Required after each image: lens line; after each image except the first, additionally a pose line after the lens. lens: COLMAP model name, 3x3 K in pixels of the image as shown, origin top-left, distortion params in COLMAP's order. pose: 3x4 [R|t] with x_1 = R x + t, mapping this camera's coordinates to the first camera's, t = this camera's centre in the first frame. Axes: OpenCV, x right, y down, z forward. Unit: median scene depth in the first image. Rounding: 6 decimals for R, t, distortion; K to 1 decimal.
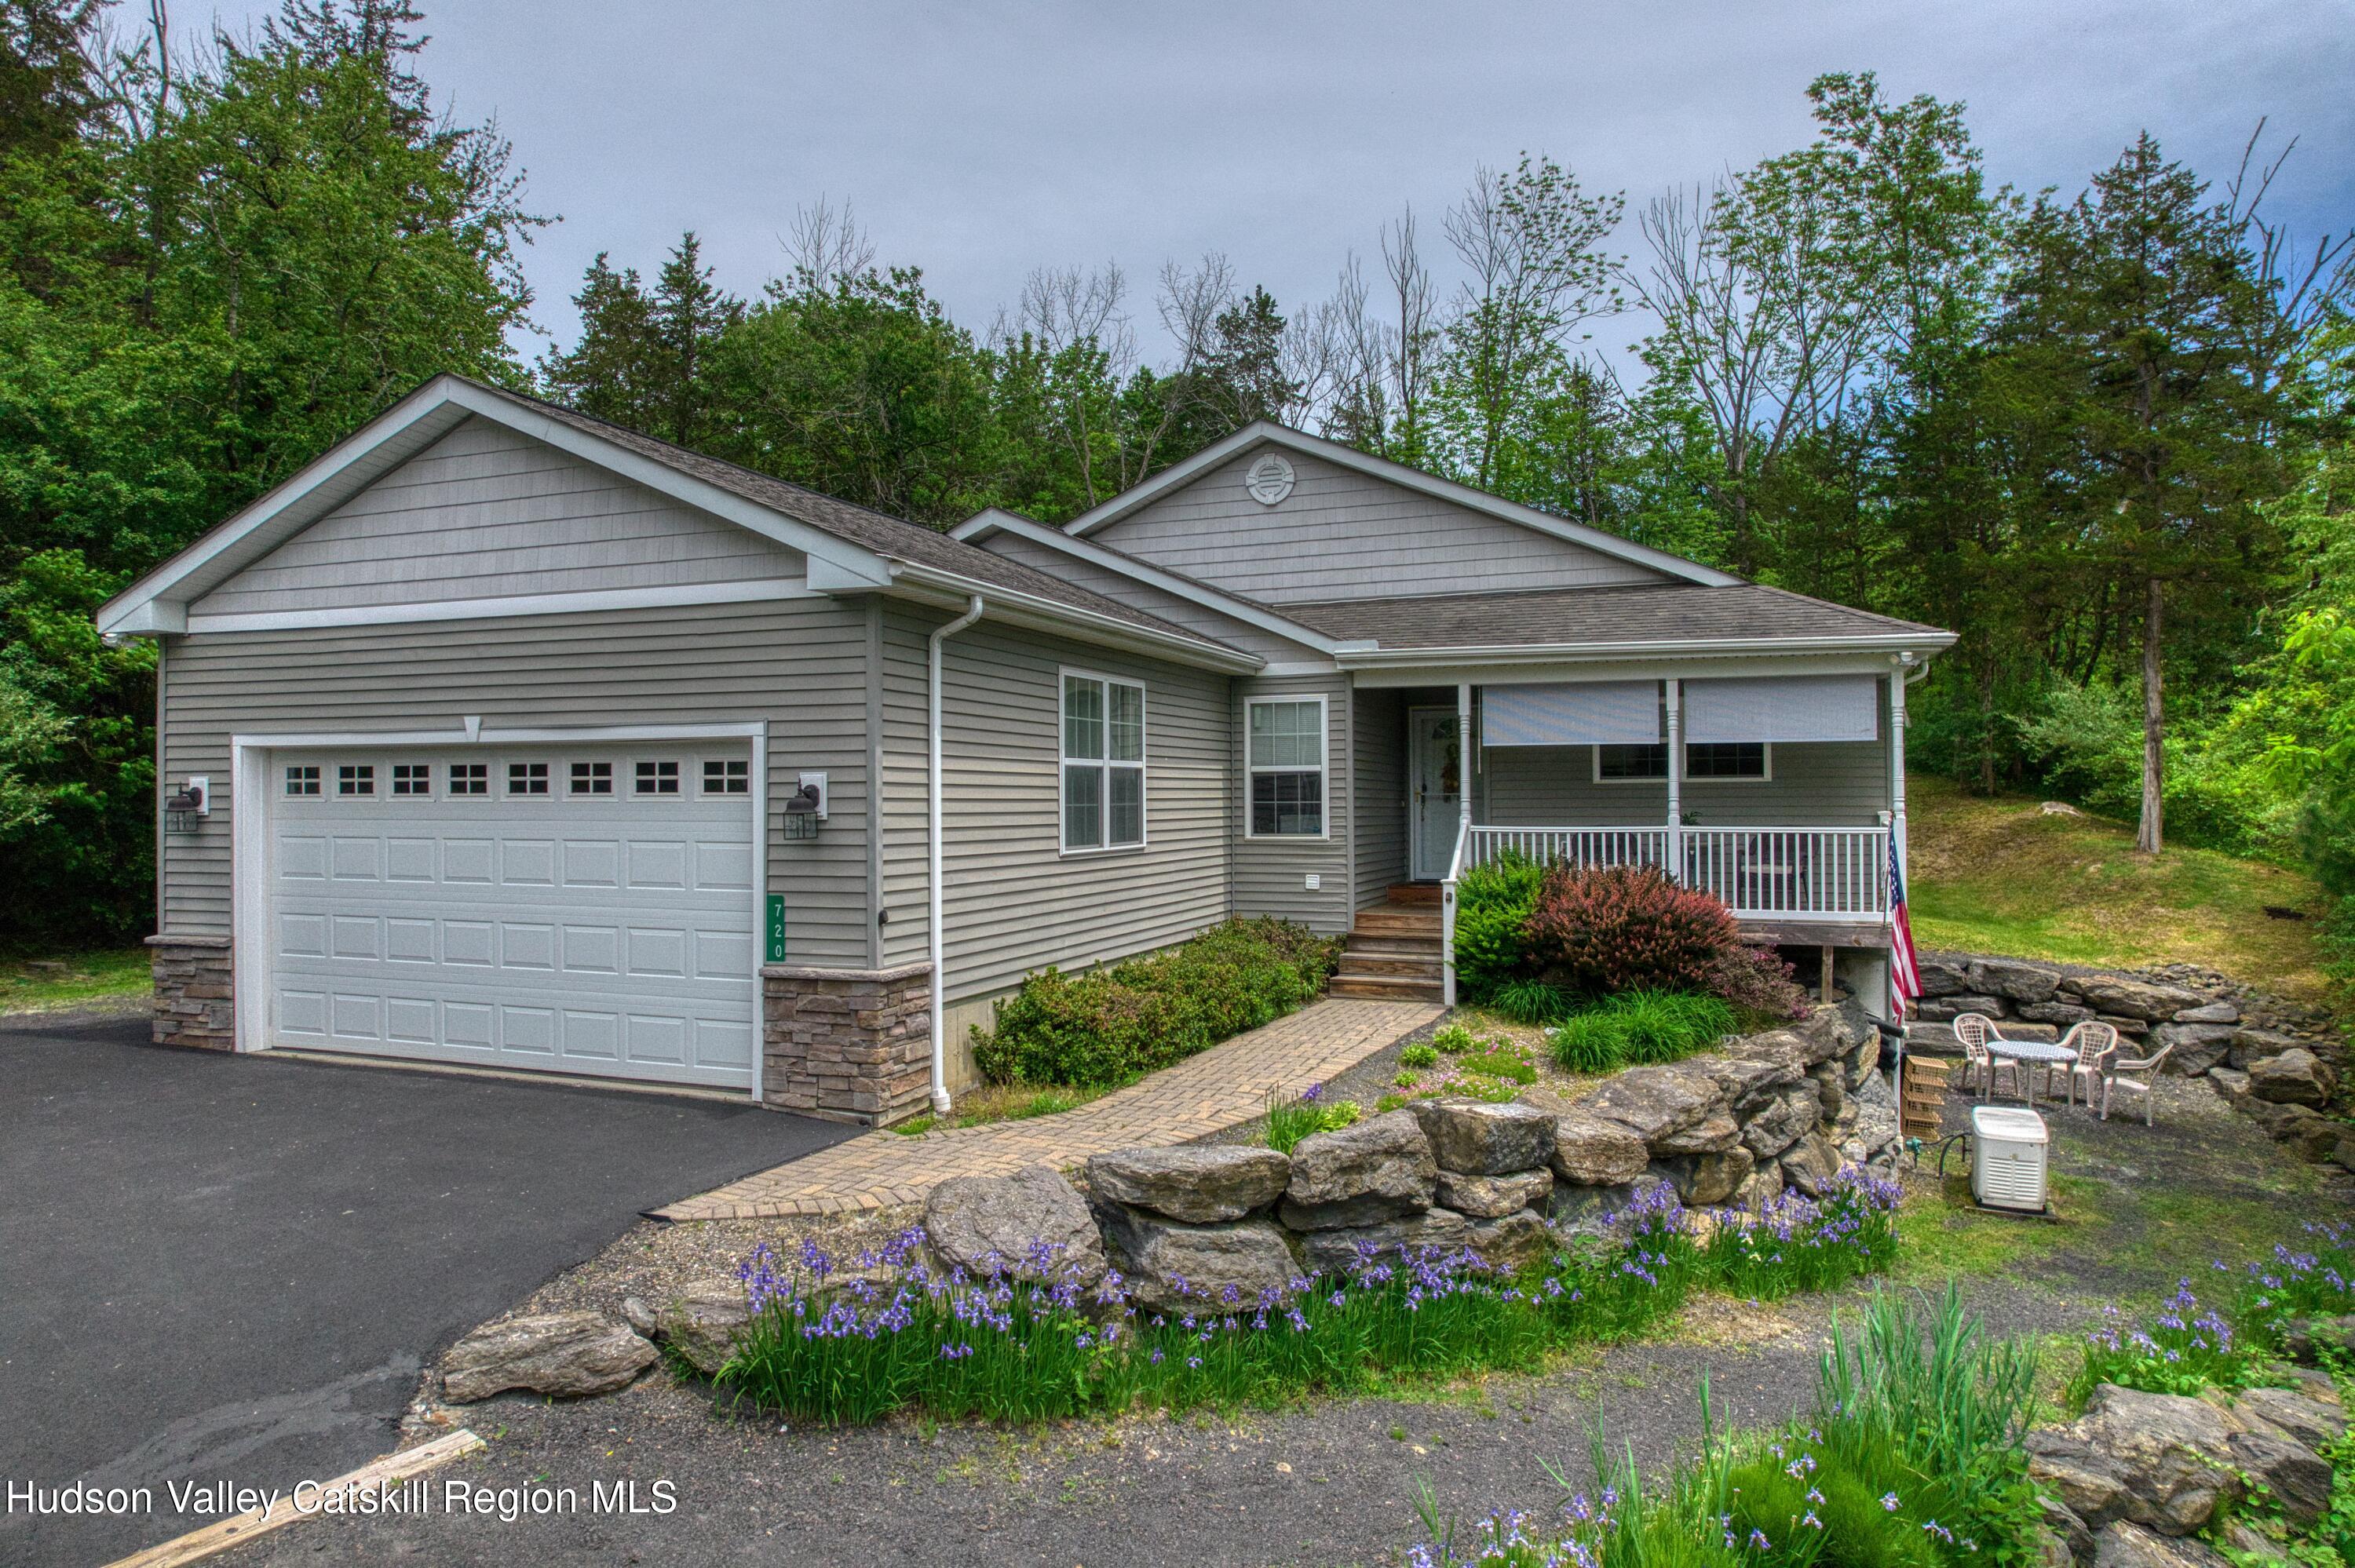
lens RADIAL K [[1485.2, 0, 1177.5], [0, 1485.2, 784.0], [0, 0, 1]] dist [-0.048871, 0.032460]
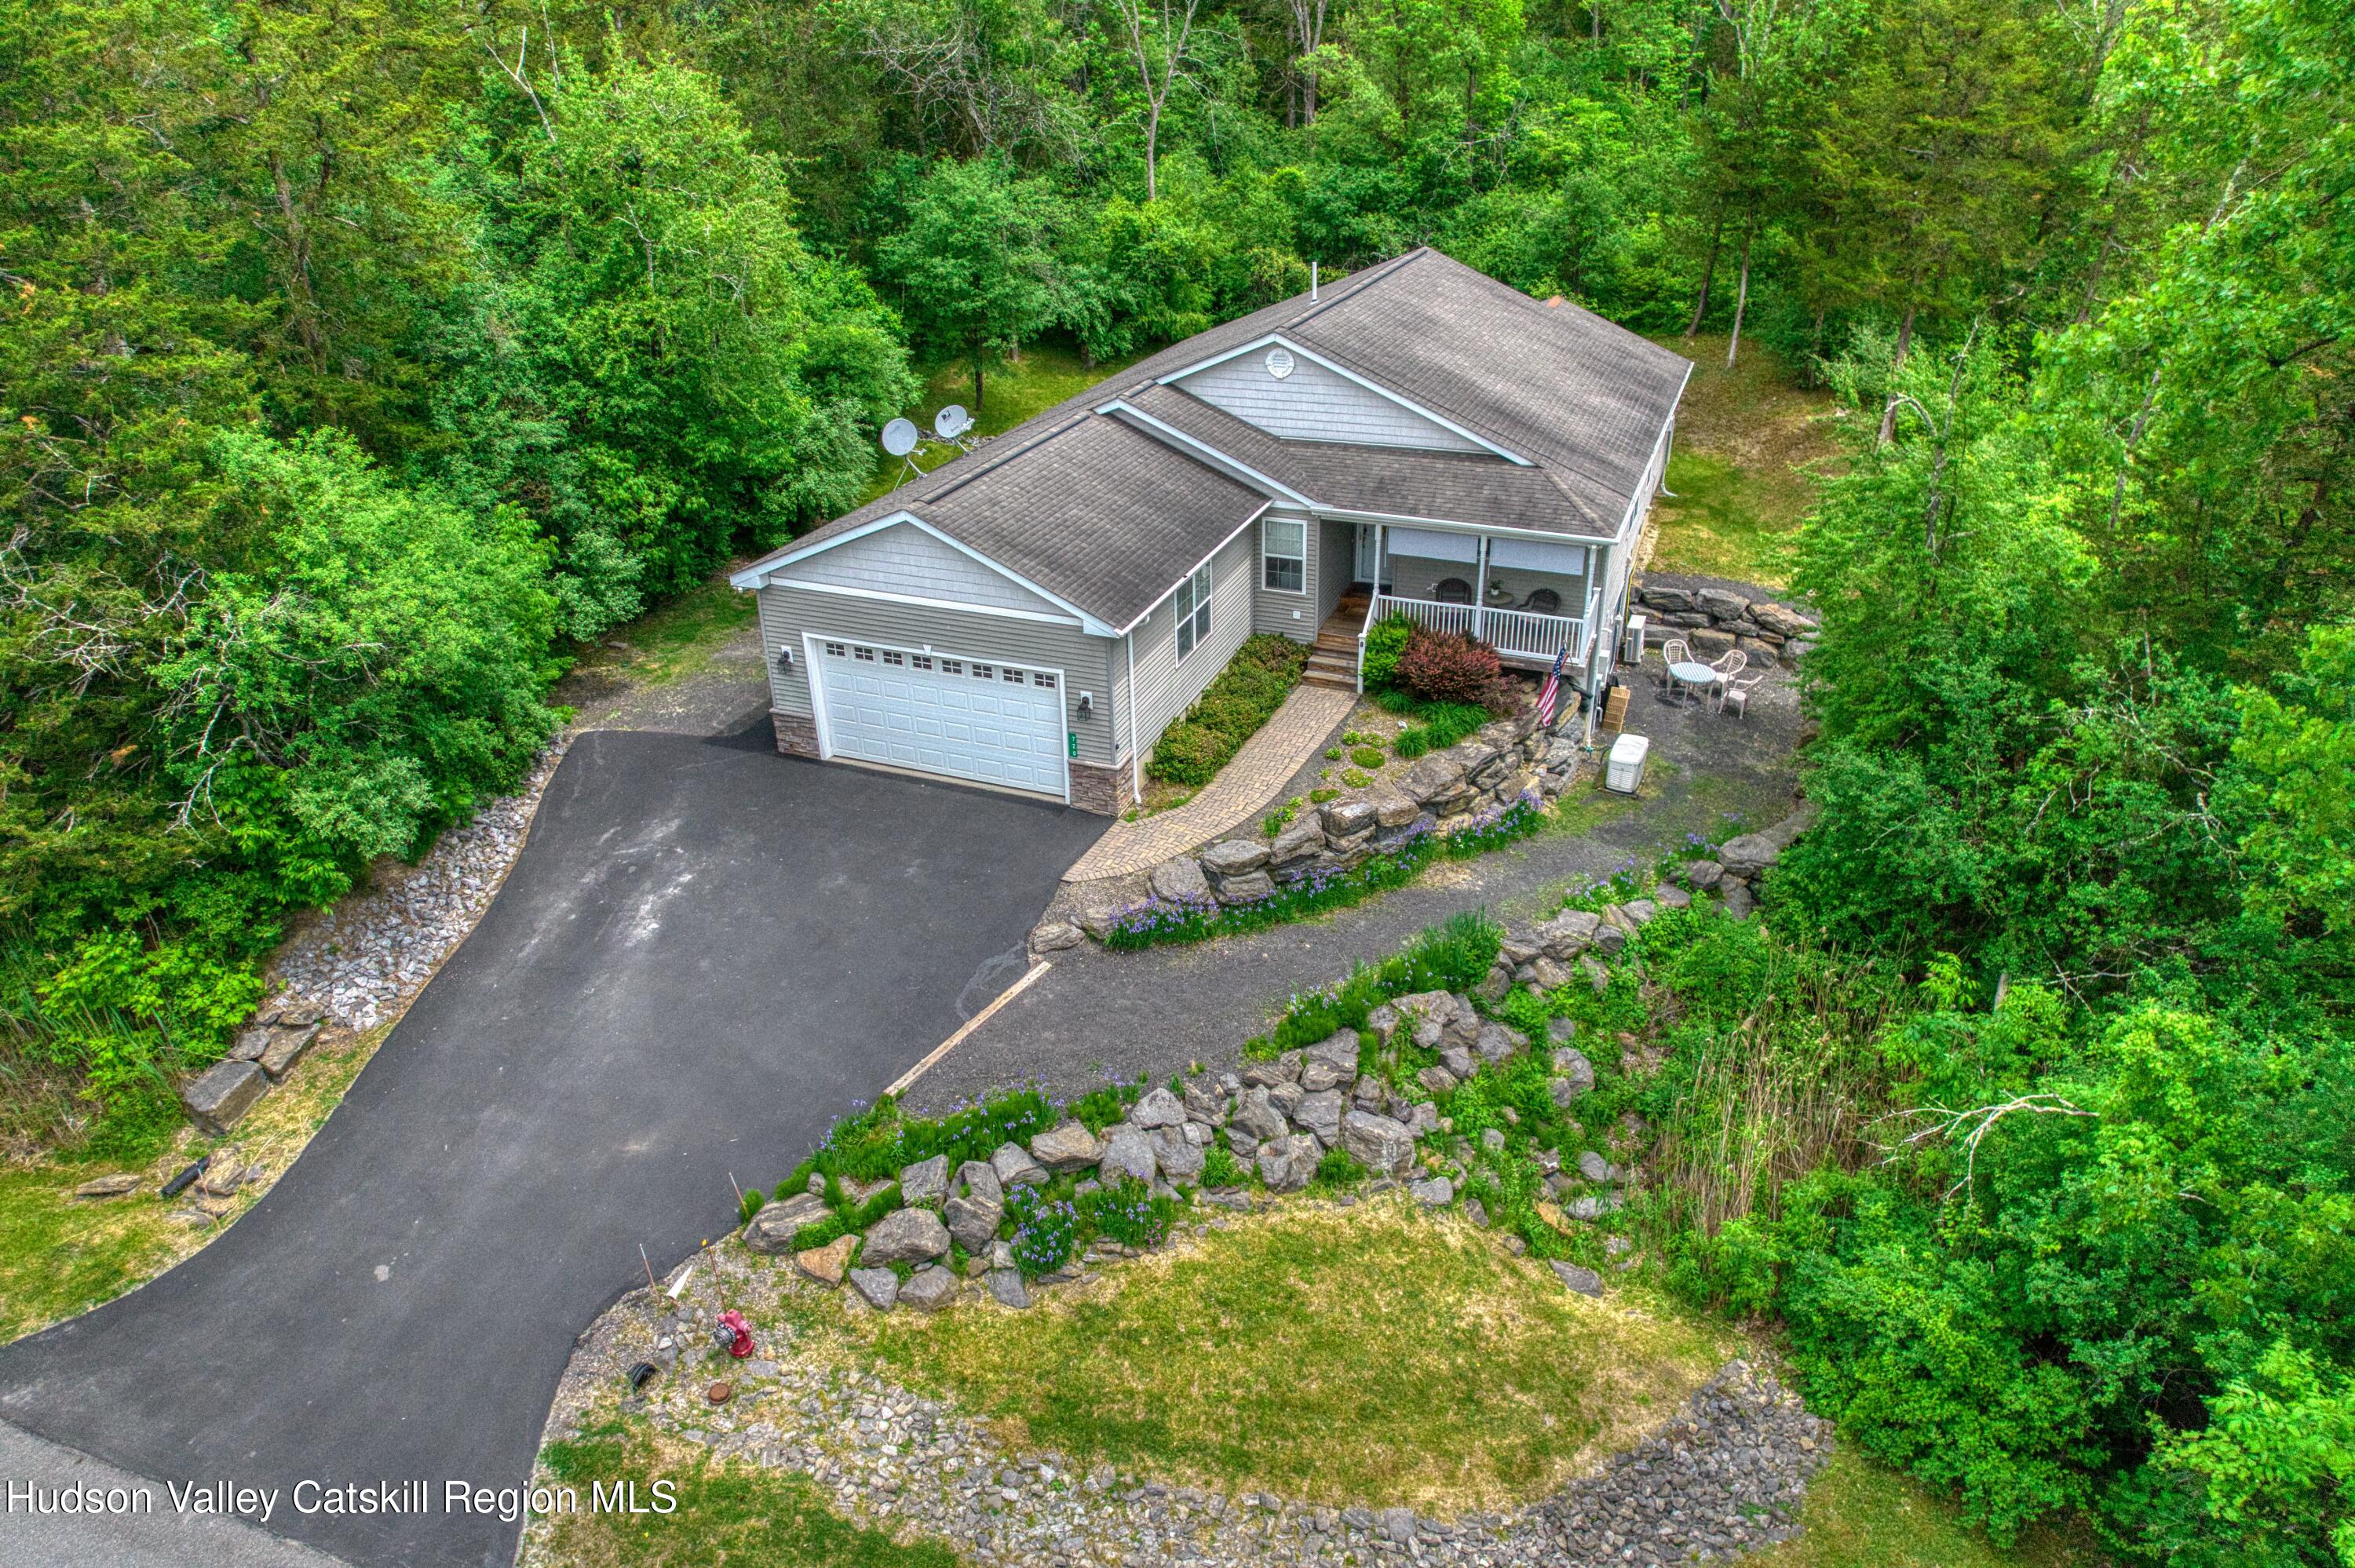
lens RADIAL K [[1485.2, 0, 1177.5], [0, 1485.2, 784.0], [0, 0, 1]] dist [-0.048871, 0.032460]
pose [[0.999857, -0.002780, -0.016708, -0.044041], [0.010331, 0.881808, 0.471496, -0.942845], [0.013422, -0.471601, 0.881710, -1.151161]]
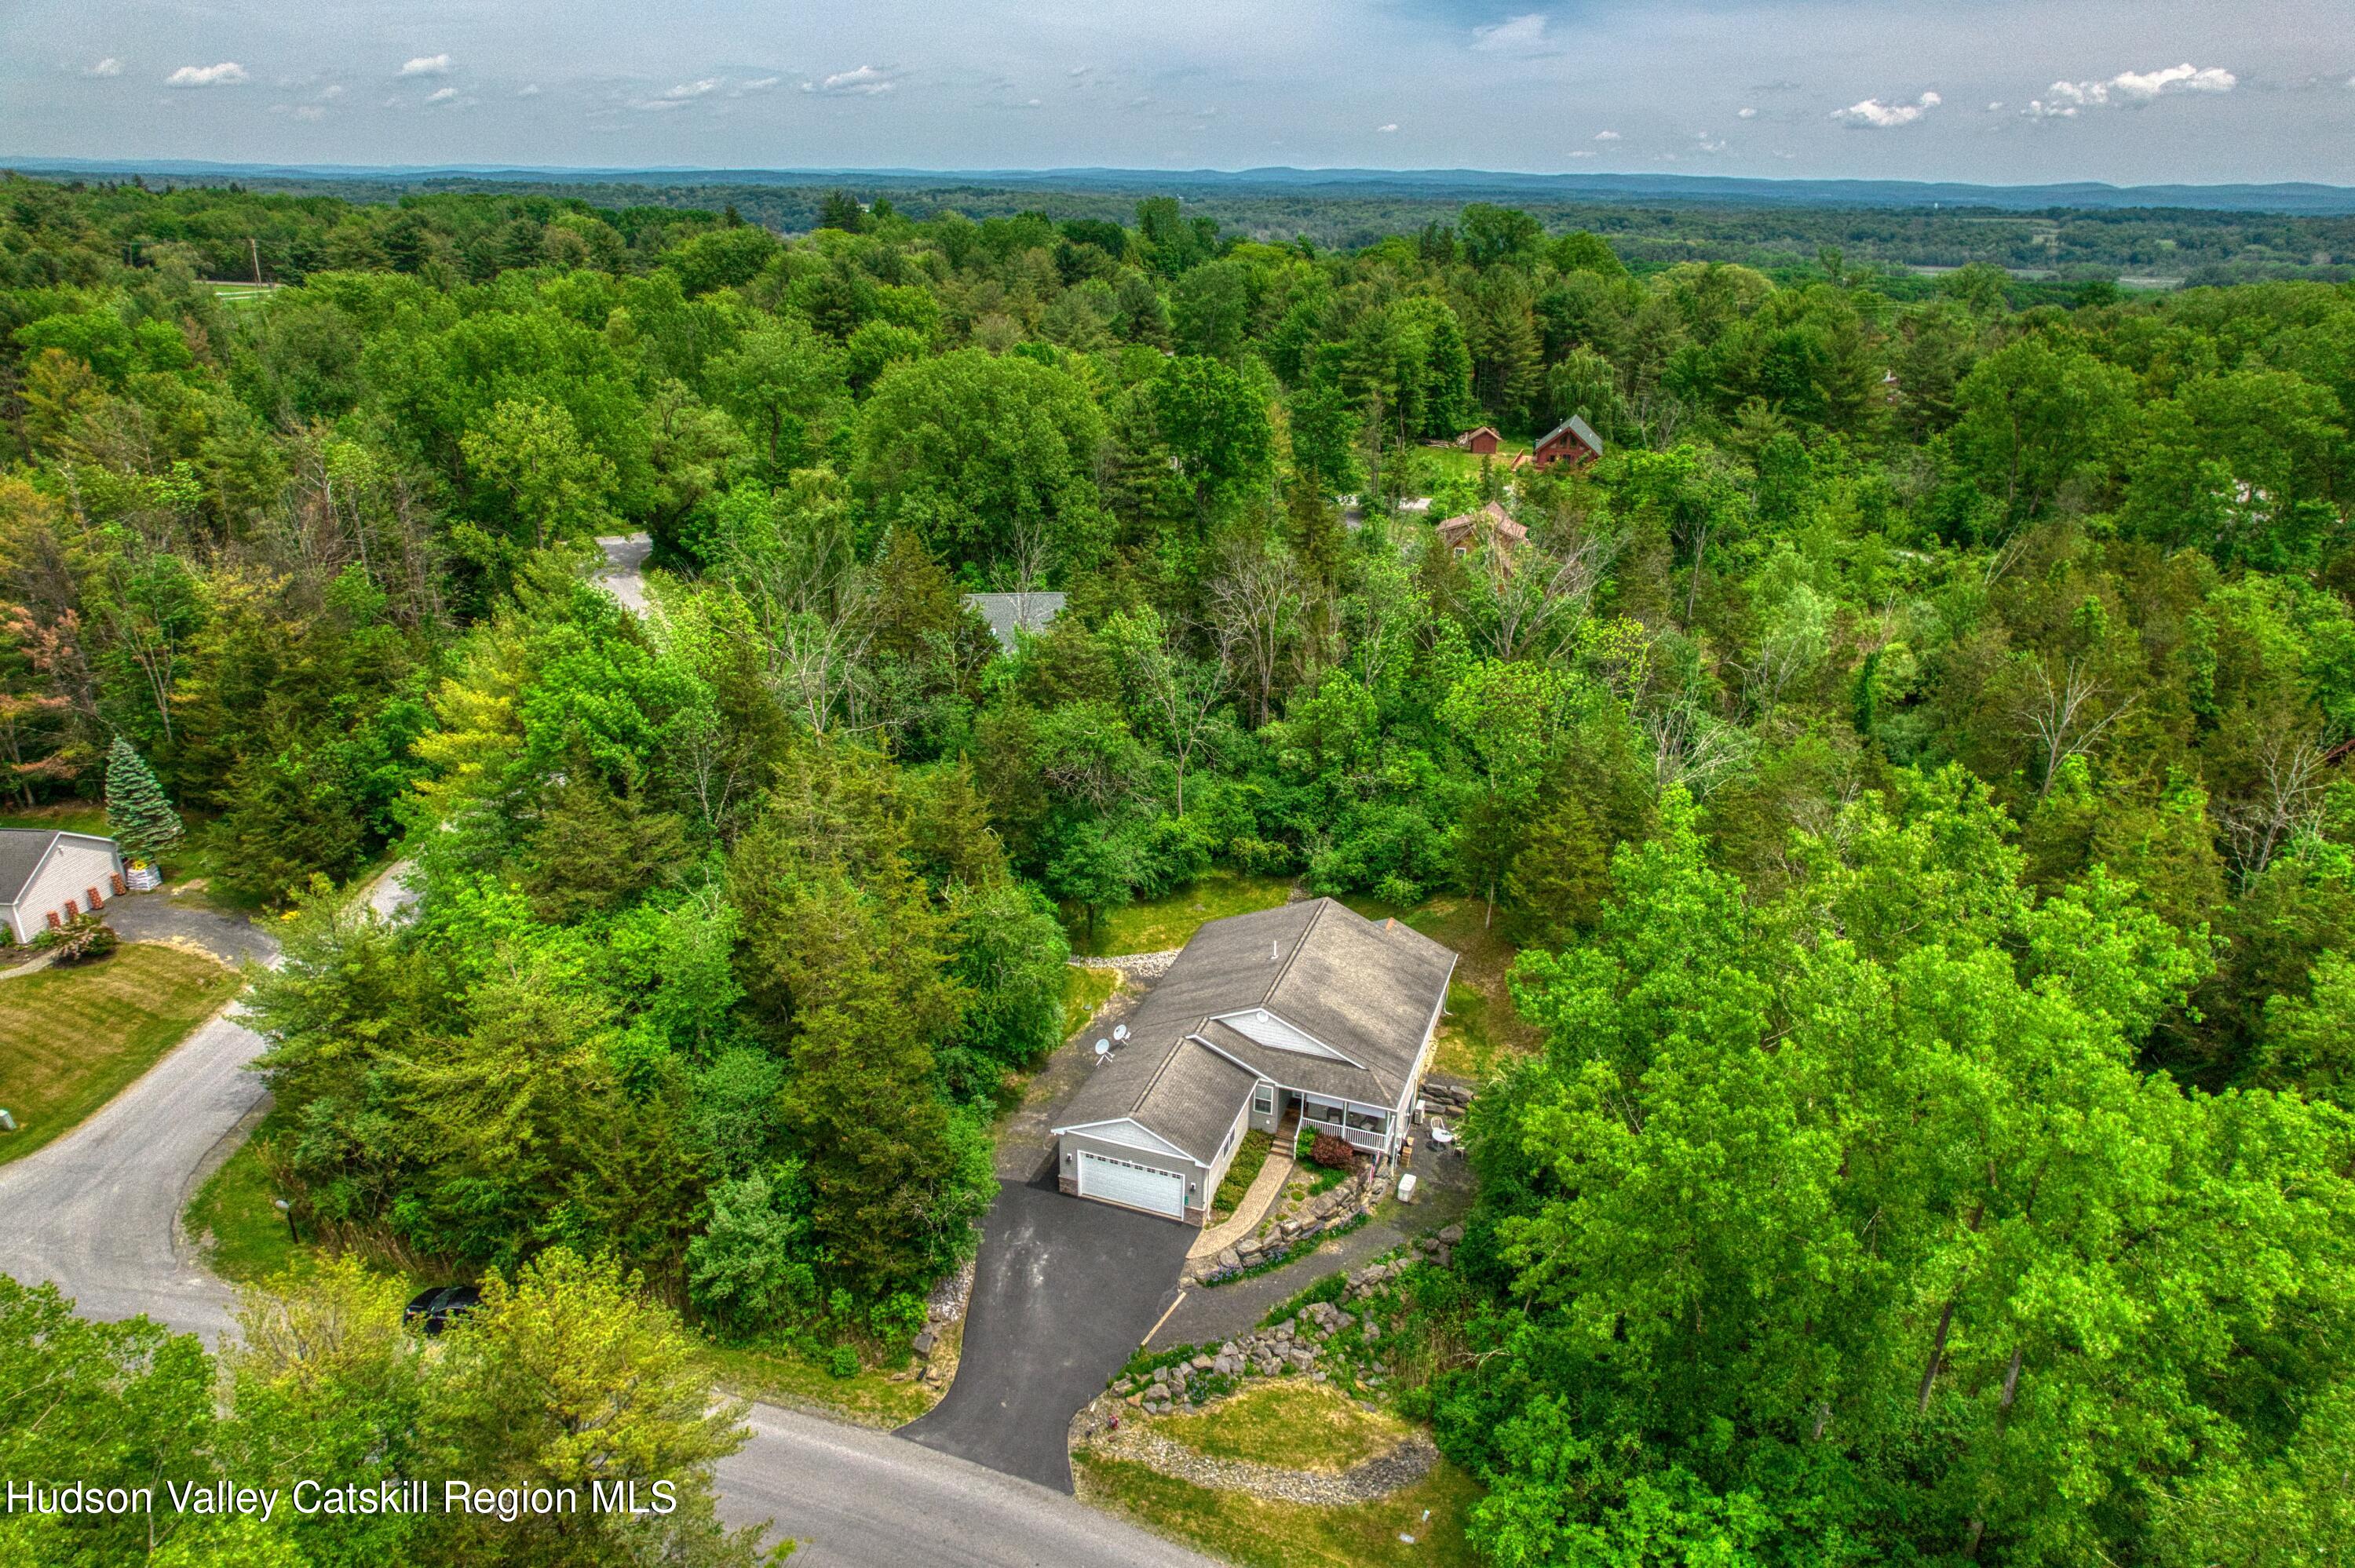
lens RADIAL K [[1485.2, 0, 1177.5], [0, 1485.2, 784.0], [0, 0, 1]] dist [-0.048871, 0.032460]
pose [[0.999304, 0.015135, 0.034100, -0.513623], [-0.026962, 0.924710, 0.379717, -3.774735], [-0.025785, -0.380372, 0.924474, -4.024368]]
